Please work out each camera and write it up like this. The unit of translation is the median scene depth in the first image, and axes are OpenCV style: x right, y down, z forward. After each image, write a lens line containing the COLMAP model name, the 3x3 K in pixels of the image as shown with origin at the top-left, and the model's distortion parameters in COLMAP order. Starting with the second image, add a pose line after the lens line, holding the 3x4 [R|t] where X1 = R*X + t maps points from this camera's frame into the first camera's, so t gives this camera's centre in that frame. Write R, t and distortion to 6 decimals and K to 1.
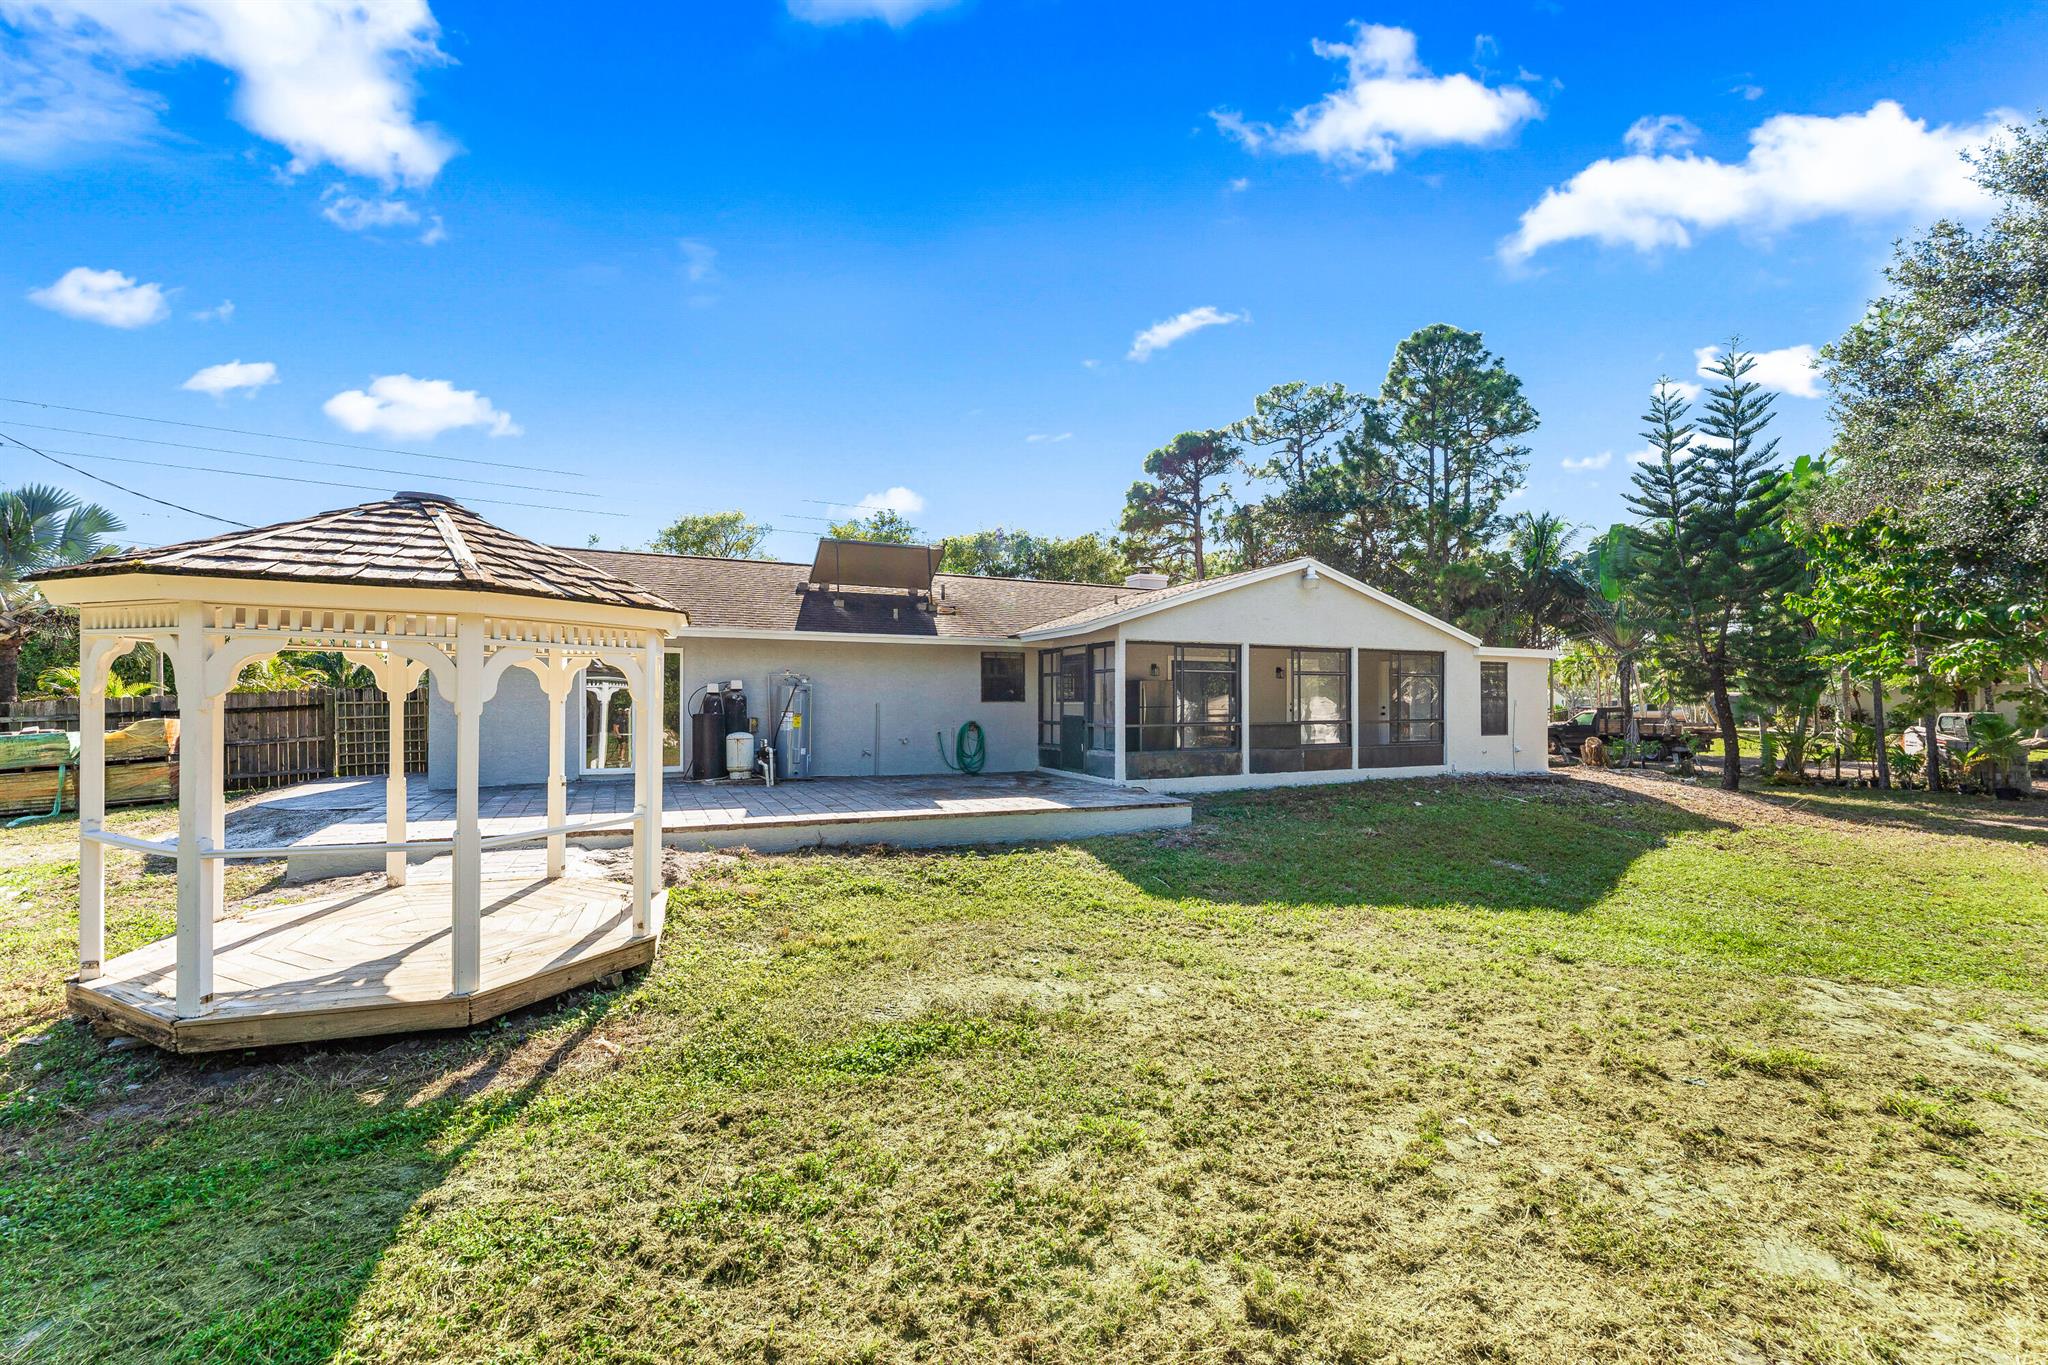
lens RADIAL K [[782.5, 0, 1024.0], [0, 782.5, 682.5], [0, 0, 1]] dist [0.000449, 0.000133]
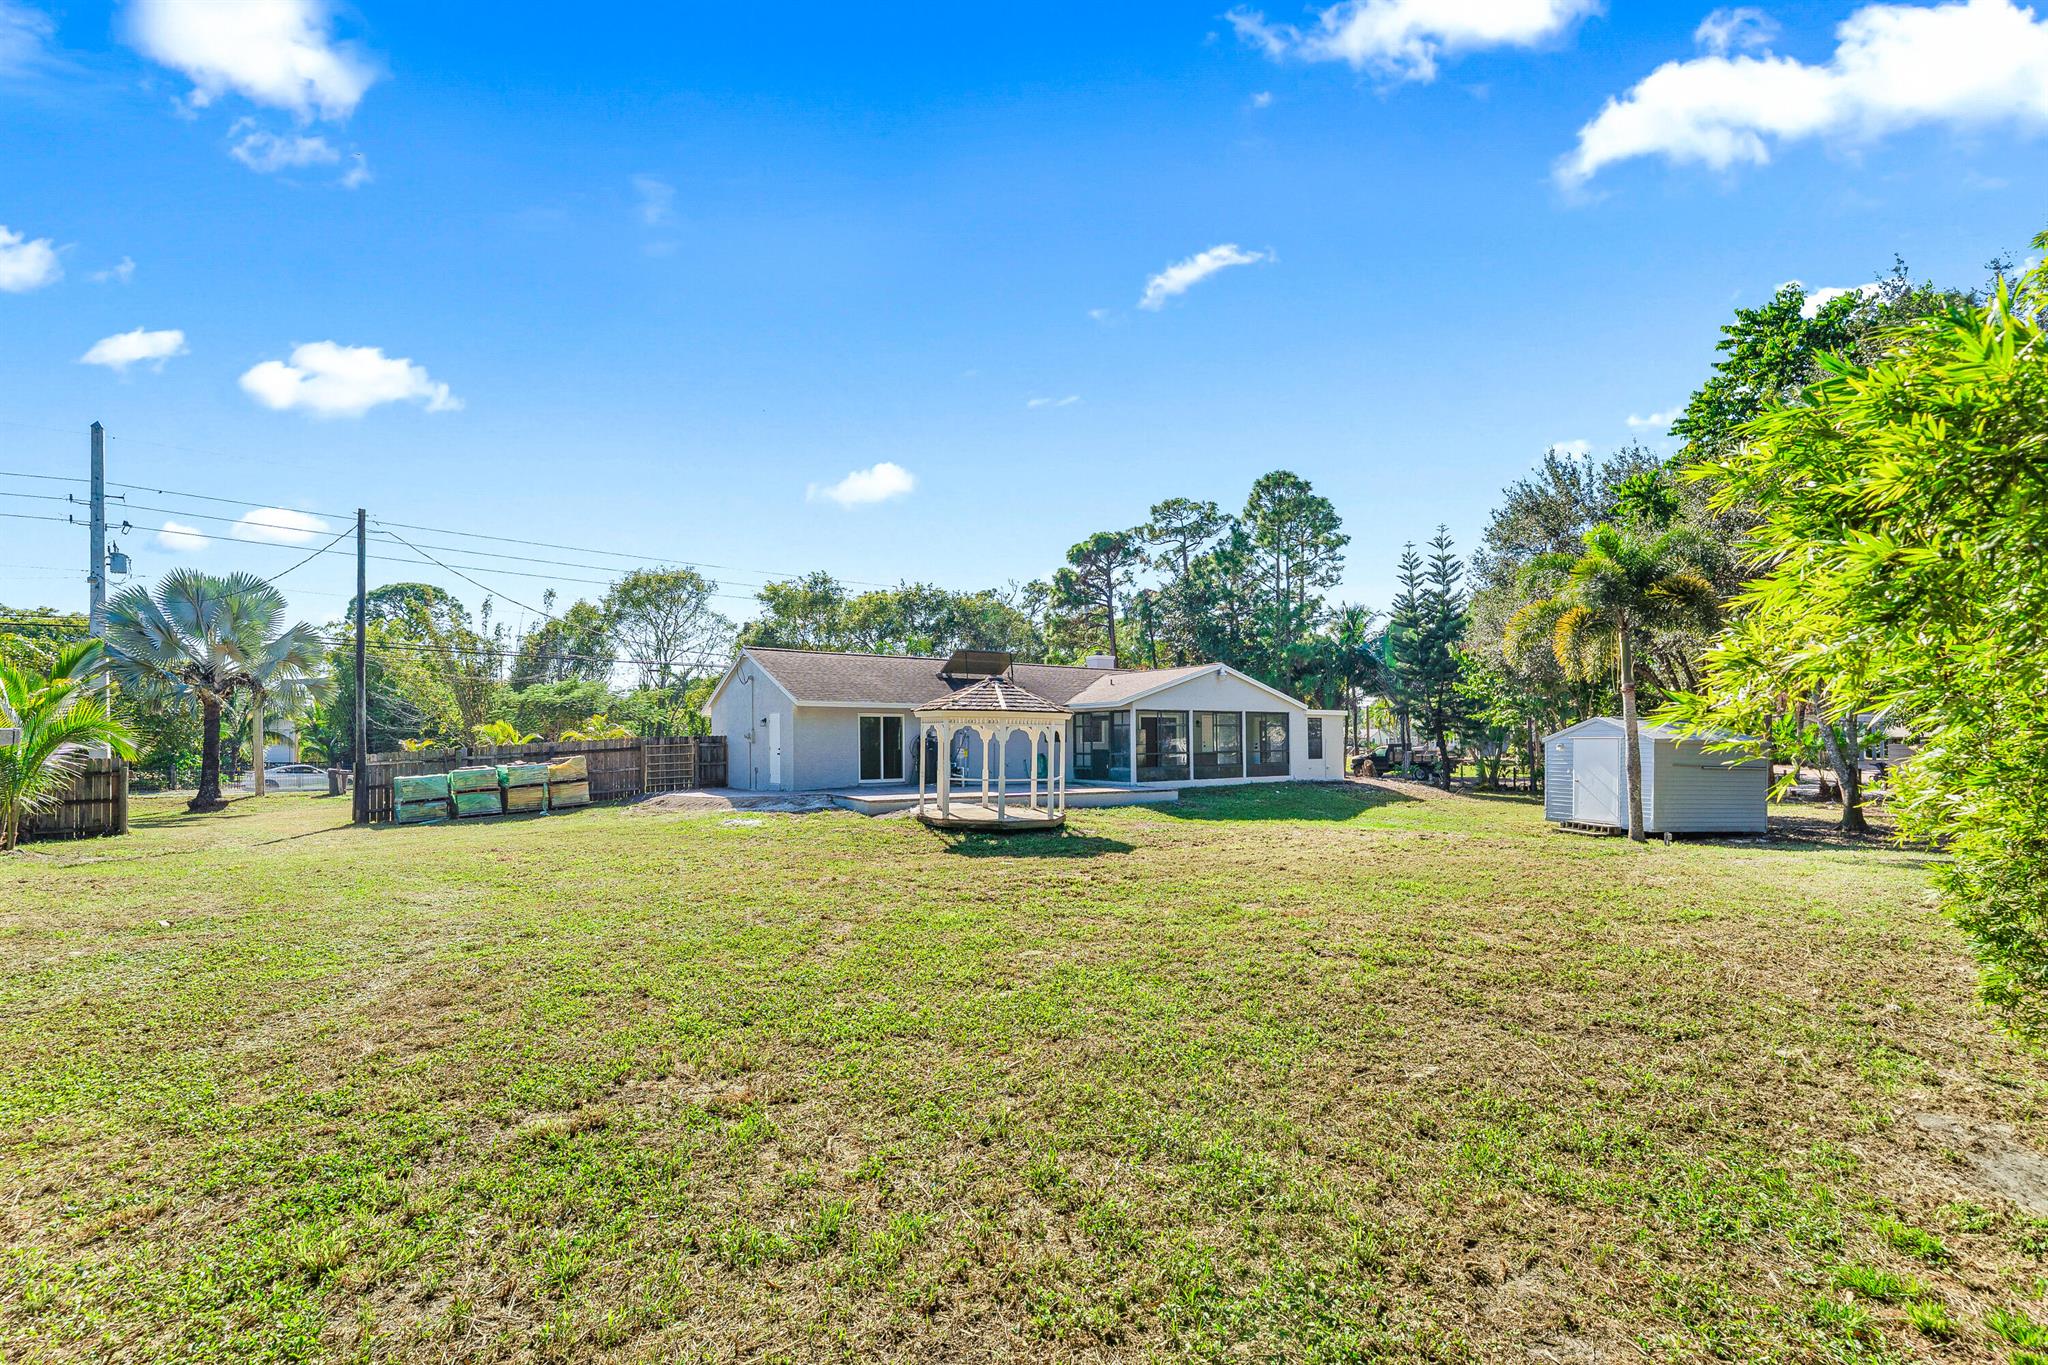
lens RADIAL K [[824.5, 0, 1026.6], [0, 824.5, 700.6], [0, 0, 1]] dist [0.000682, 0.000148]
pose [[0.982641, 0.001399, 0.185512, -0.196493], [0.003786, 0.999612, -0.027596, -0.007908], [-0.185478, 0.027820, 0.982254, -0.362635]]
